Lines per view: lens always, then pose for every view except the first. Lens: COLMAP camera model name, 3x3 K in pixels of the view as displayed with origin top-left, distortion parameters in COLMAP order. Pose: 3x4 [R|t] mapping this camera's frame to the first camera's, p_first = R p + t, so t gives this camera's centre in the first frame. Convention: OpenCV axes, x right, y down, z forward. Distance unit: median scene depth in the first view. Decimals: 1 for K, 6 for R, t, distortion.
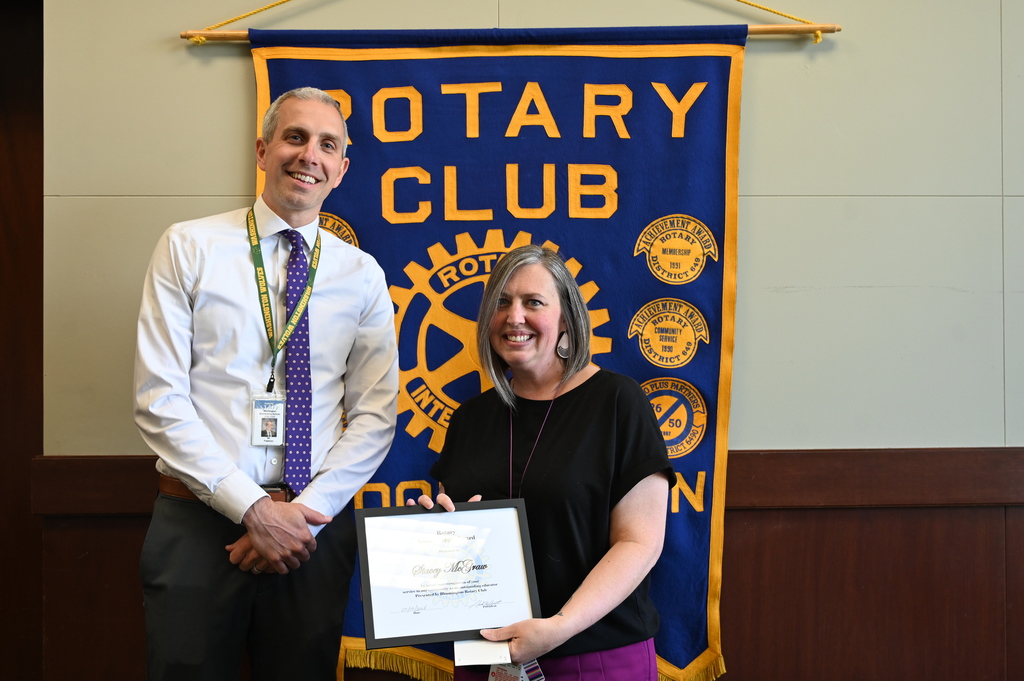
lens RADIAL K [[1100.5, 0, 510.2], [0, 1100.5, 347.7], [0, 0, 1]] dist [0.002634, 0.000000]
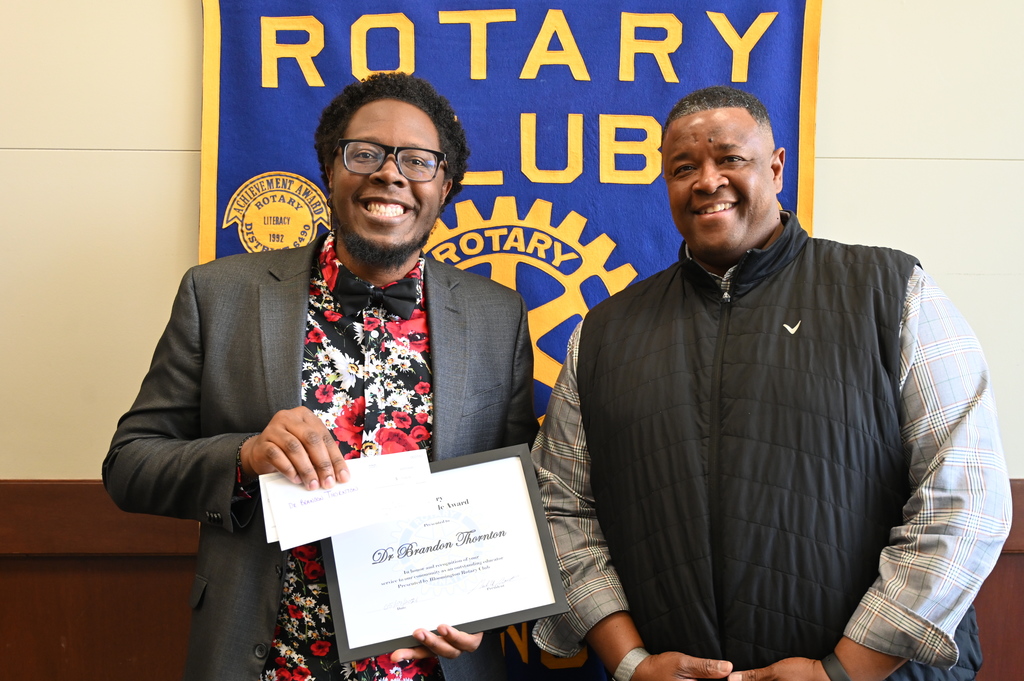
lens RADIAL K [[1064.6, 0, 509.7], [0, 1064.6, 341.6], [0, 0, 1]] dist [0.006380, 0.000000]
pose [[0.999952, 0.009753, -0.001077, -0.009078], [-0.009750, 0.999948, 0.002953, -0.006326], [0.001106, -0.002943, 0.999995, 0.239146]]
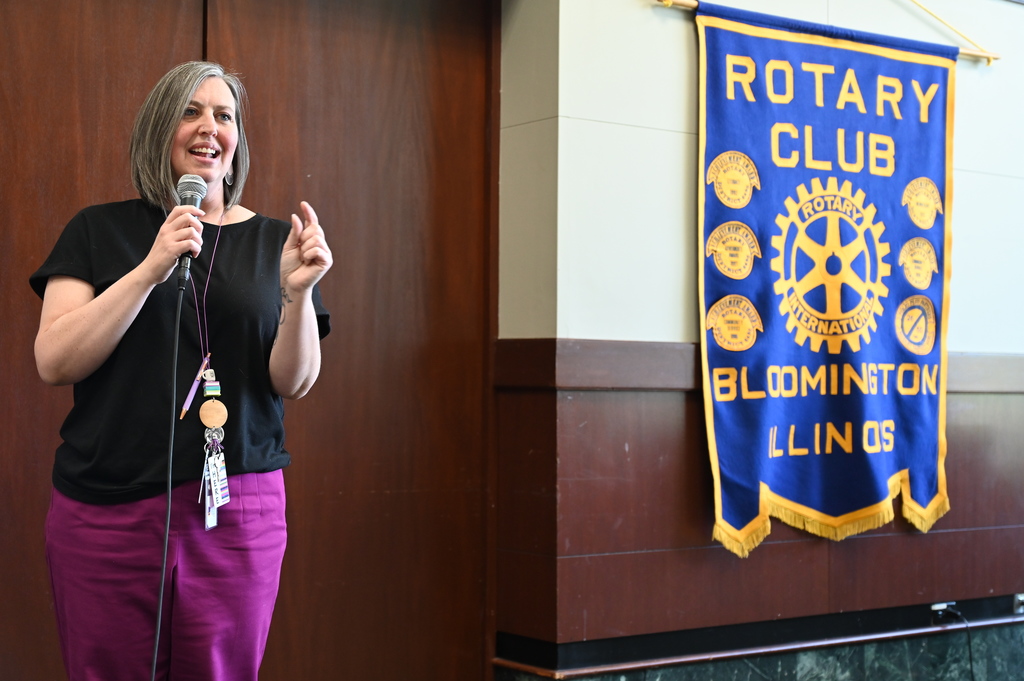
lens RADIAL K [[1632.4, 0, 509.6], [0, 1632.4, 338.3], [0, 0, 1]] dist [-0.011668, 0.000000]
pose [[0.828498, 0.029072, 0.559237, -1.414253], [-0.013762, 0.999407, -0.031566, 0.151229], [-0.559823, 0.018456, 0.828407, -0.395745]]
